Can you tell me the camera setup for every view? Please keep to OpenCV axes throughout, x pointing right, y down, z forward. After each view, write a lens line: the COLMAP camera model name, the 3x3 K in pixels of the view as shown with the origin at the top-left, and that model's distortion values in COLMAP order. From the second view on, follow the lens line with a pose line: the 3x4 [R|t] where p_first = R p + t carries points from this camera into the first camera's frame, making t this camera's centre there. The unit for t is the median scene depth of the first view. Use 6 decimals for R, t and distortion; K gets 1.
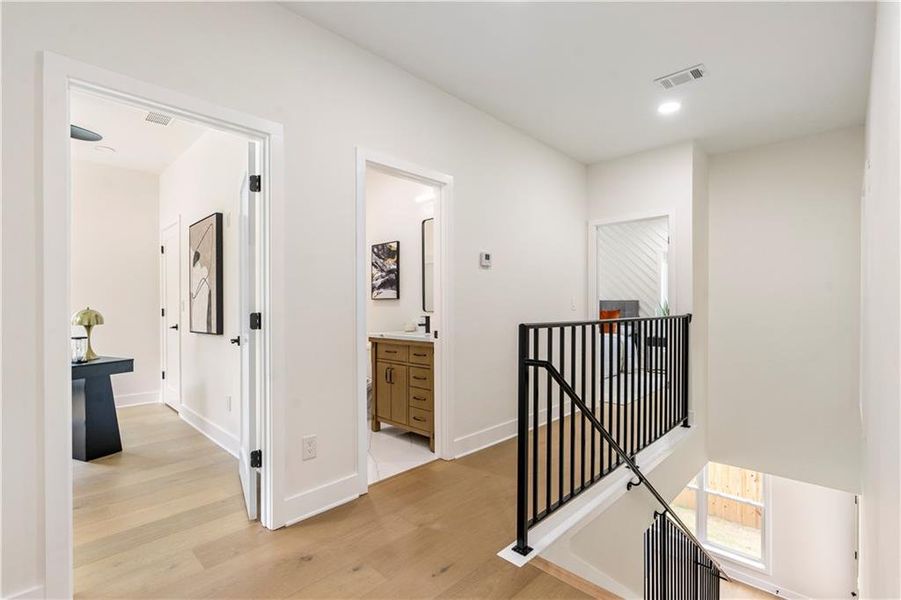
lens RADIAL K [[420.3, 0, 453.6], [0, 420.3, 306.0], [0, 0, 1]] dist [0.000556, -0.000284]
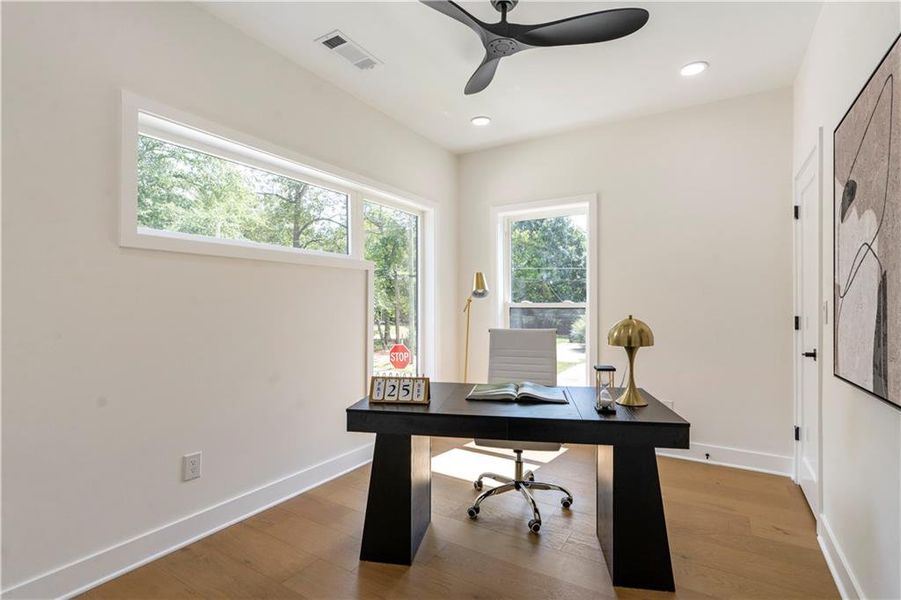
lens RADIAL K [[420.3, 0, 454.8], [0, 420.3, 305.9], [0, 0, 1]] dist [0.000556, -0.000284]
pose [[0.206846, 0.004048, -0.978365, -0.290599], [-0.001964, 0.999991, 0.003722, -0.010668], [0.978371, 0.001152, 0.206852, 0.539428]]
